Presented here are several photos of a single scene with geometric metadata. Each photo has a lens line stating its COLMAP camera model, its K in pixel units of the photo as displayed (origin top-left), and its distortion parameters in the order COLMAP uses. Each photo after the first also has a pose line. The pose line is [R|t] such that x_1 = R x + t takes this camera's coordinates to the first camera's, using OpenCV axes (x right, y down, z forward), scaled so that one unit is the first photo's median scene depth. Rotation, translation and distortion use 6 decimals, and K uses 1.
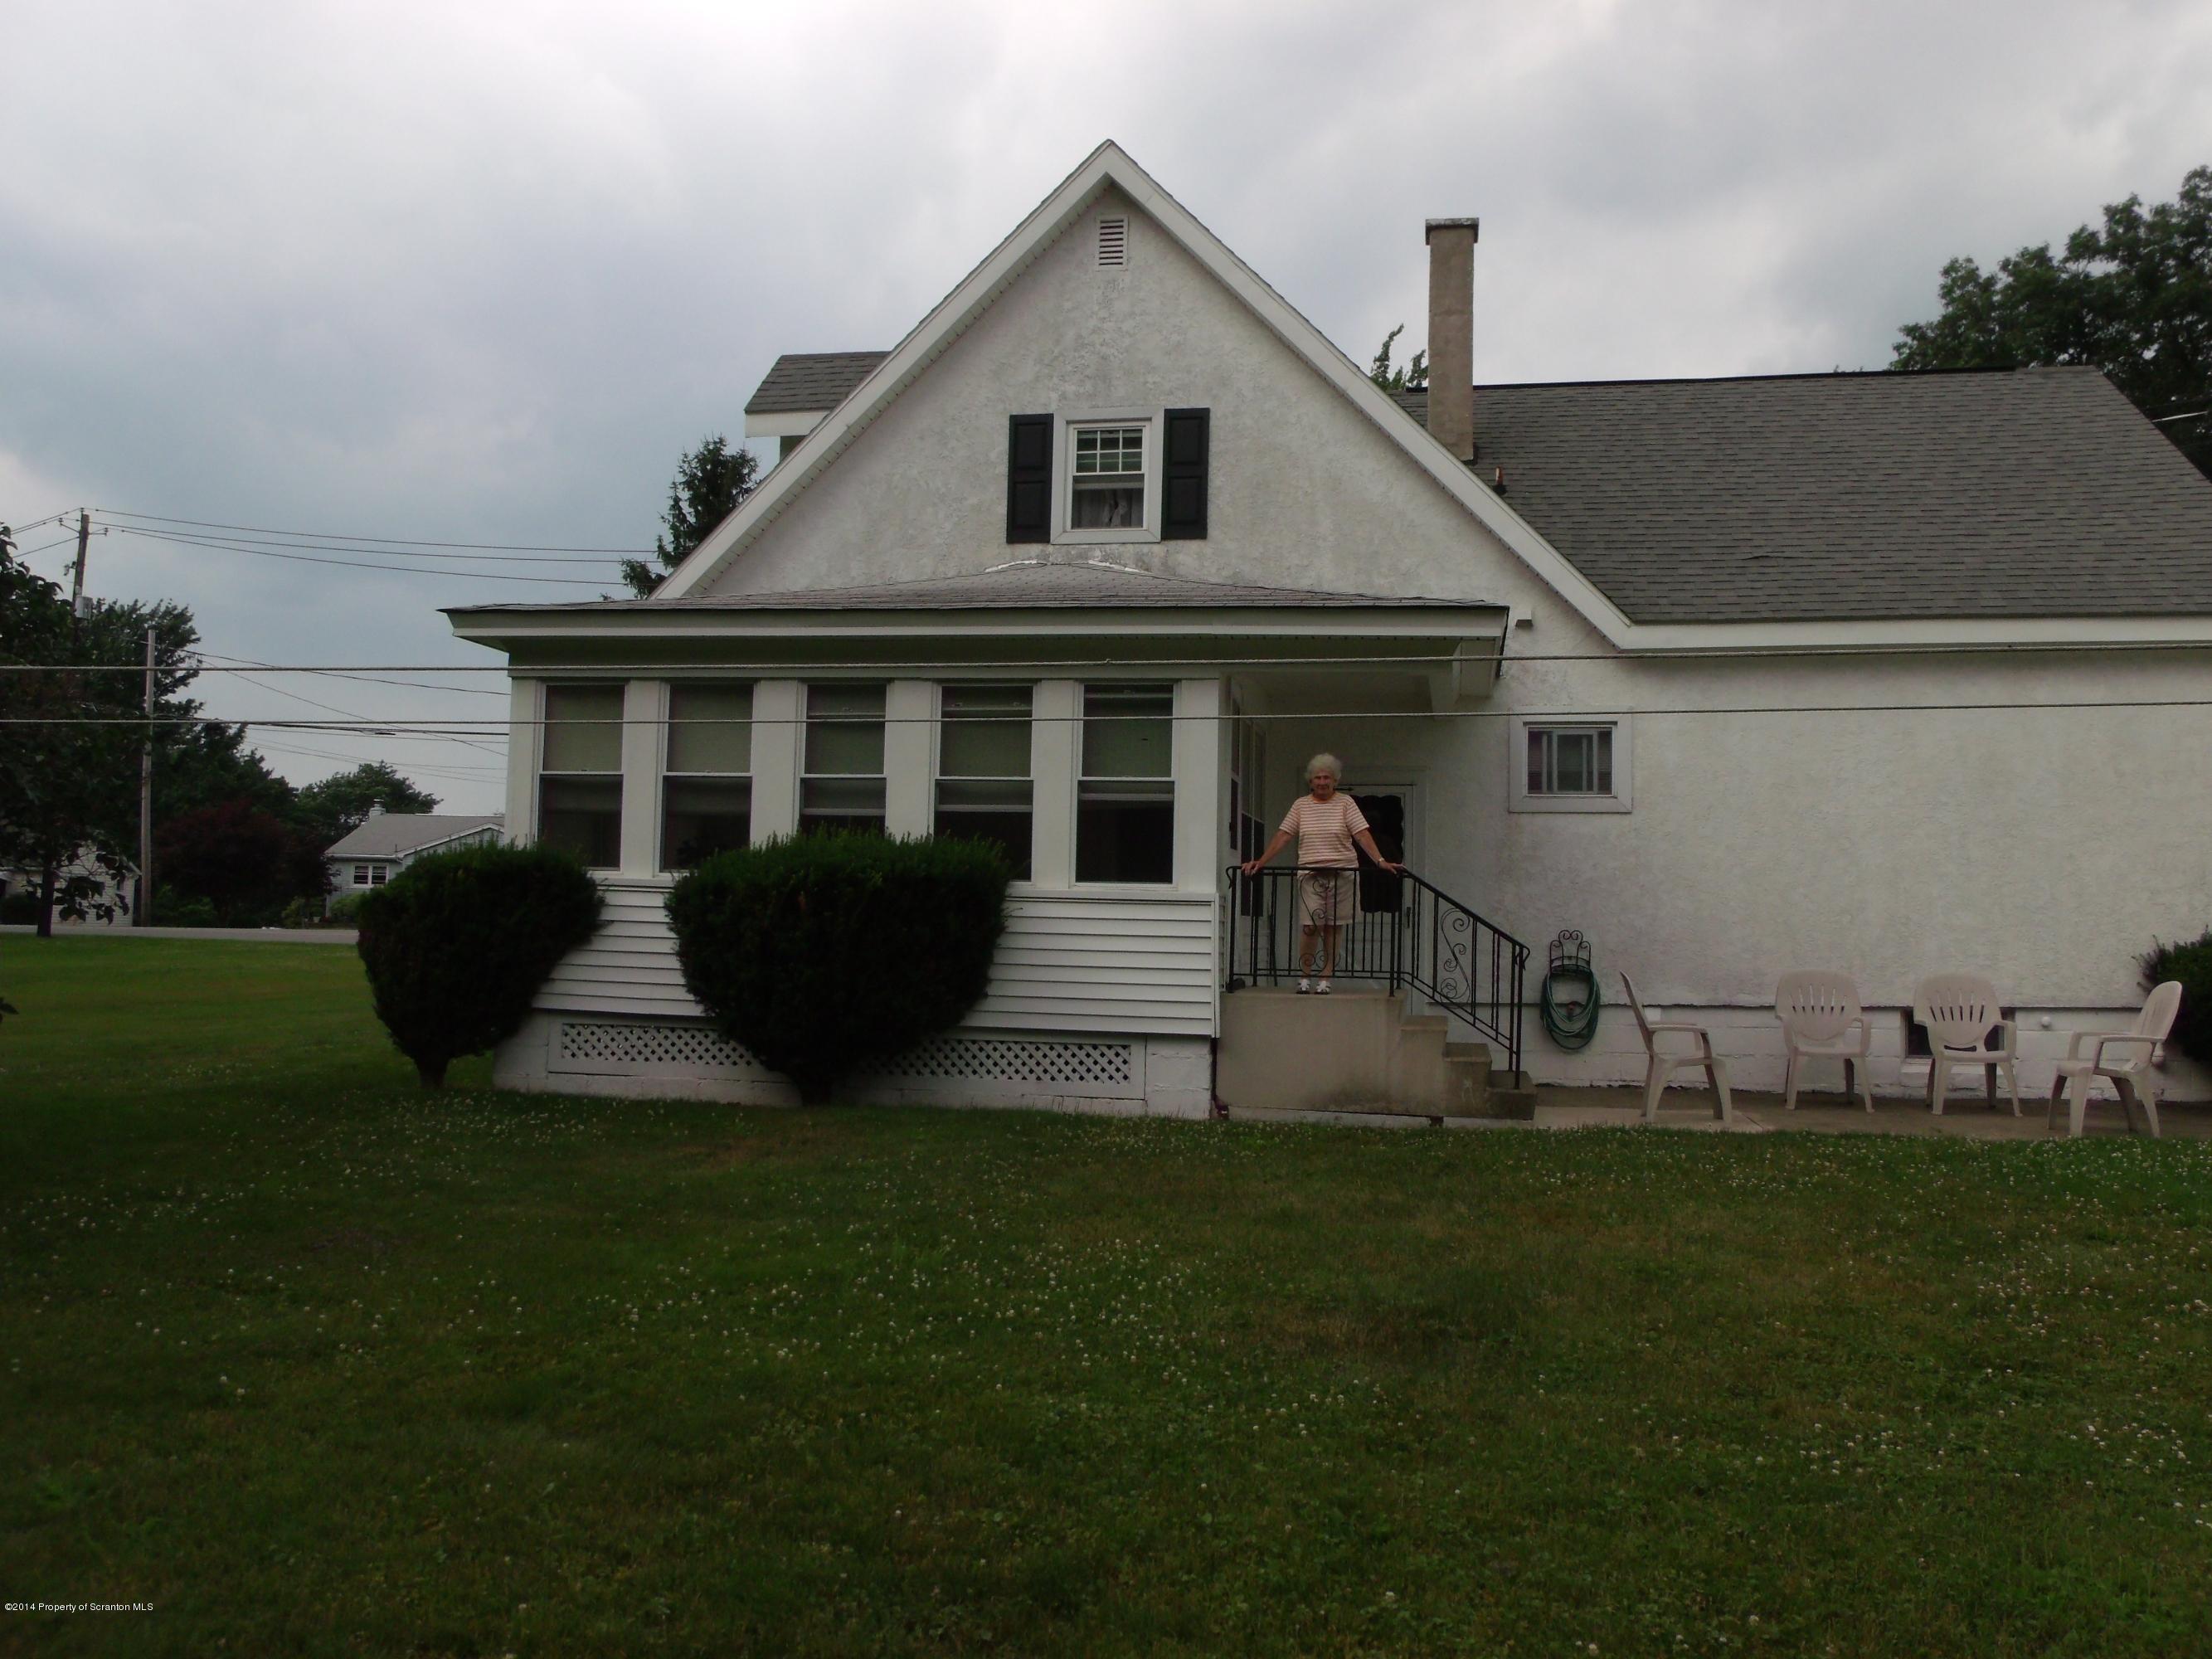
lens RADIAL K [[1793.3, 0, 1113.6], [0, 1793.3, 821.4], [0, 0, 1]] dist [-0.023680, 0.022307]
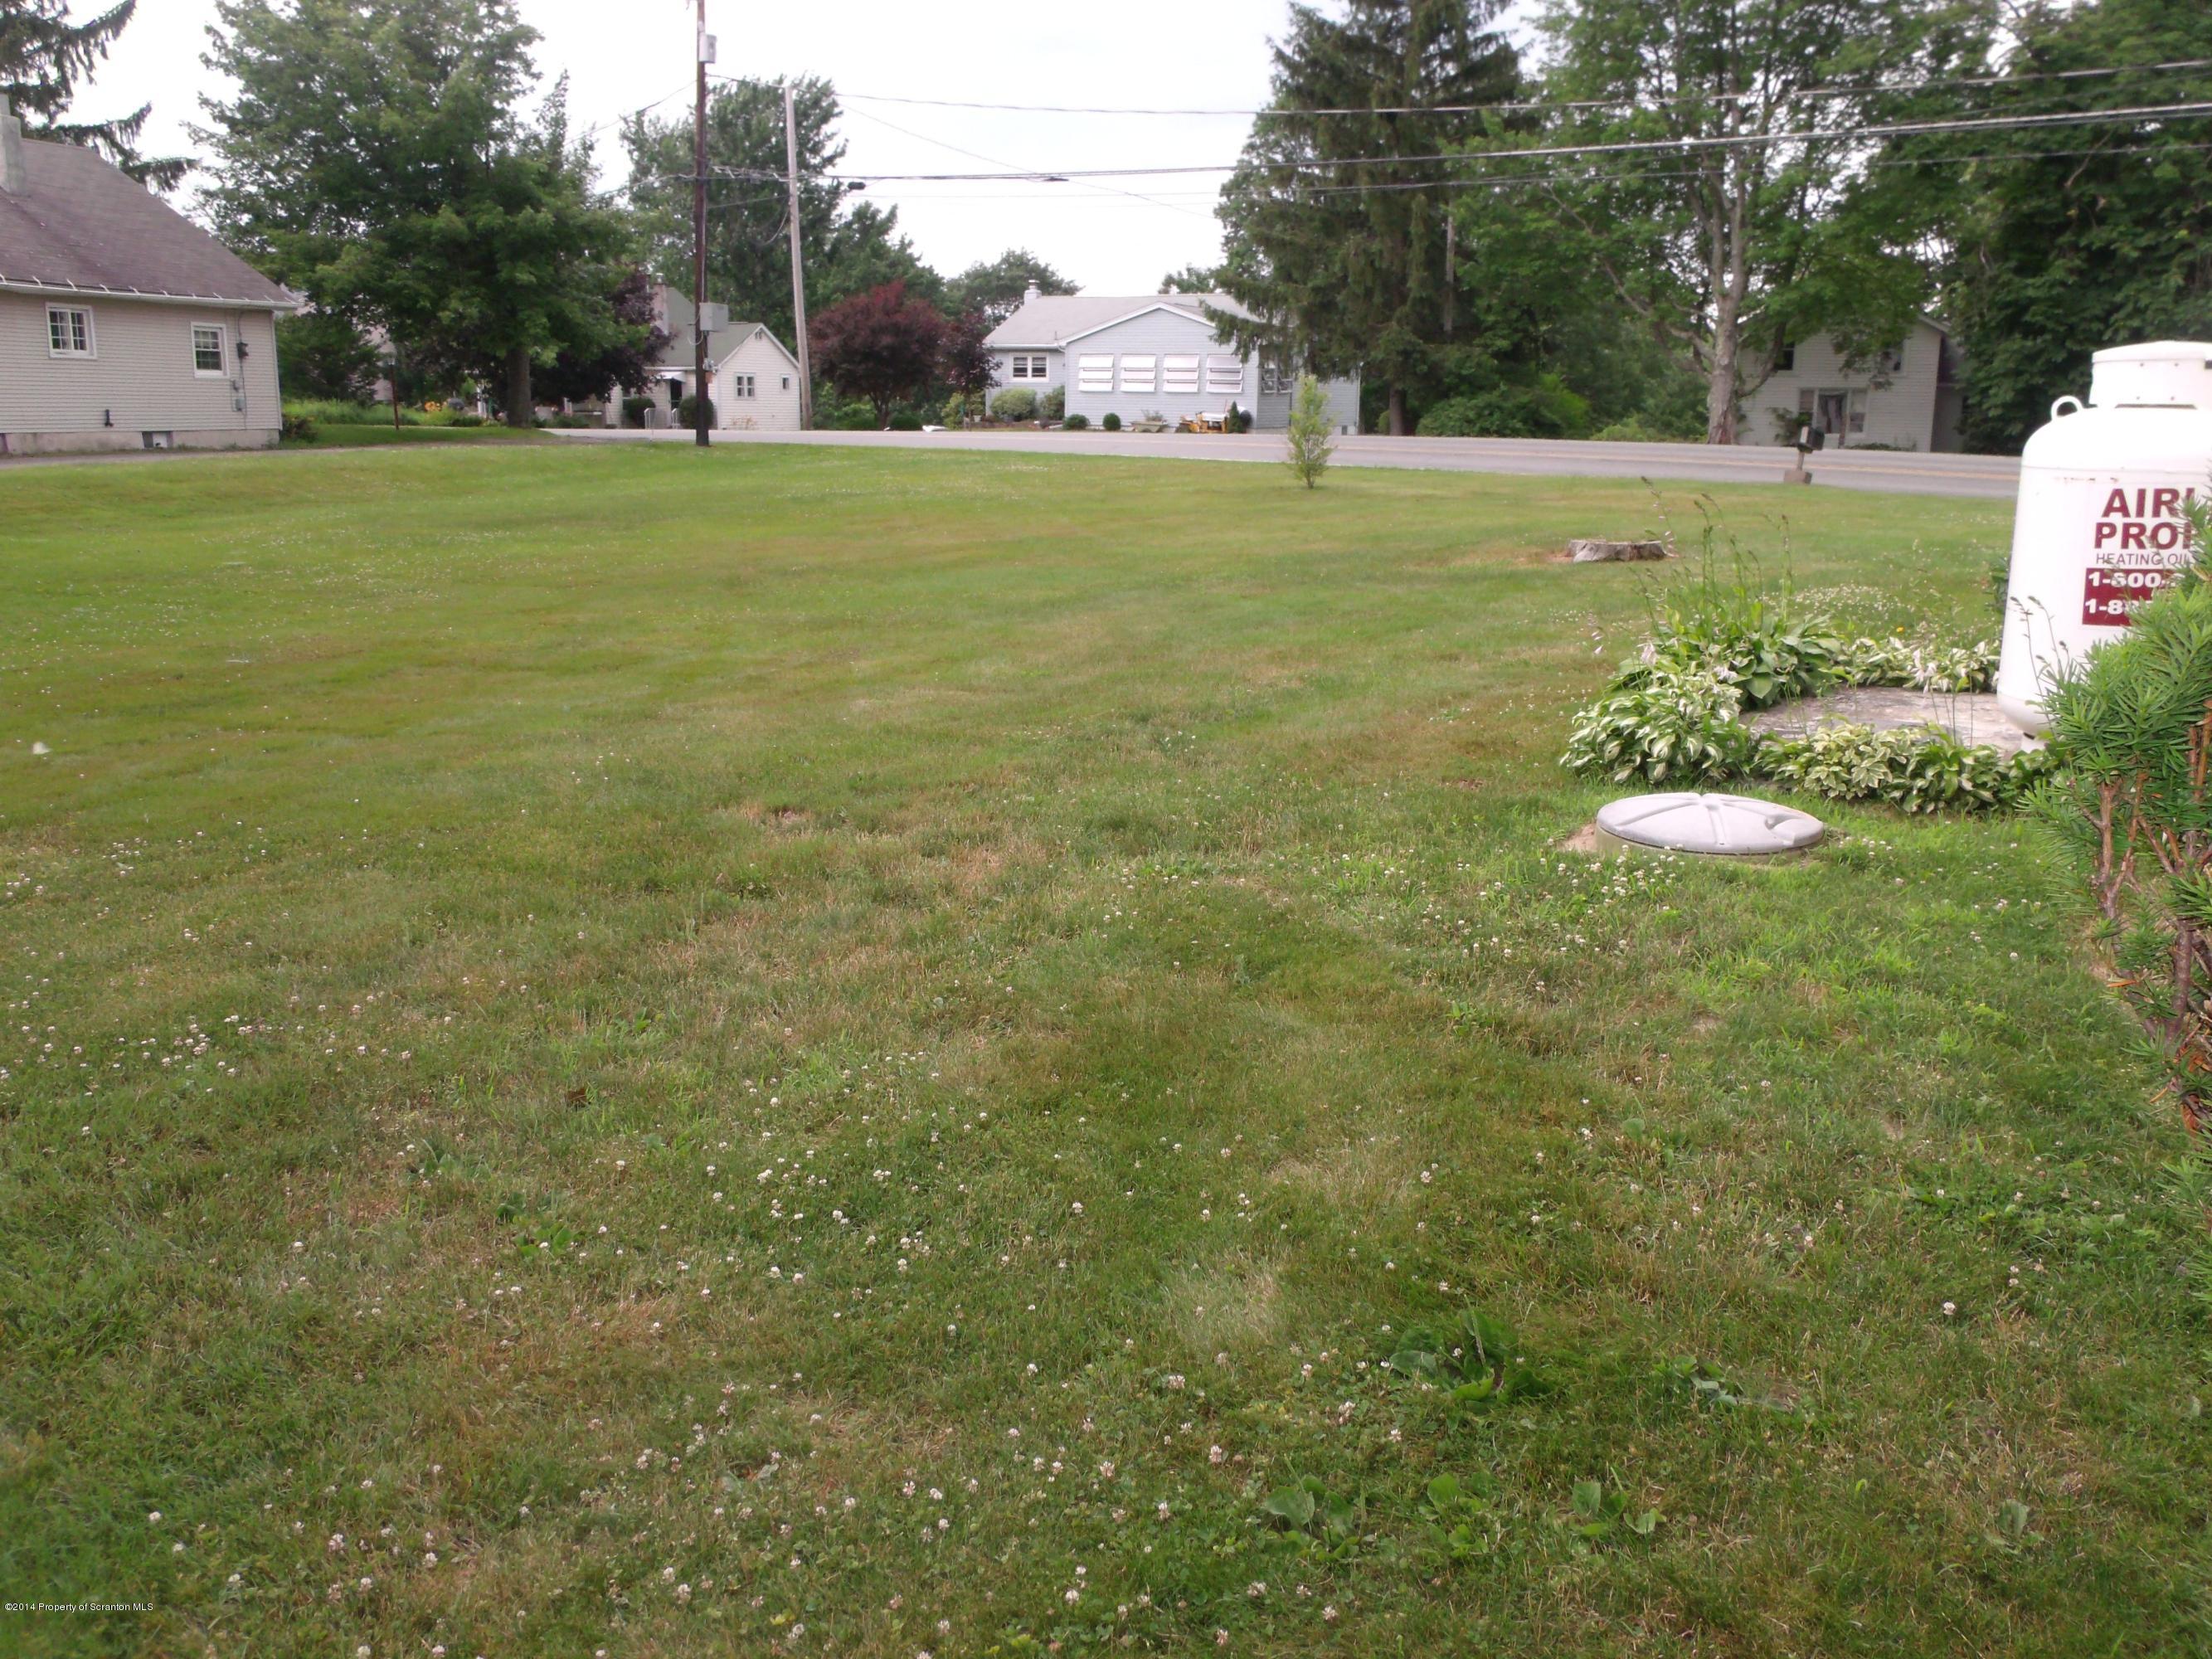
lens RADIAL K [[1793.3, 0, 1111.2], [0, 1793.3, 833.3], [0, 0, 1]] dist [-0.023680, 0.022307]
pose [[0.942643, 0.065332, -0.327347, -0.113919], [0.030333, 0.959837, 0.278912, 0.008541], [0.332422, -0.272844, 0.902802, 0.231372]]
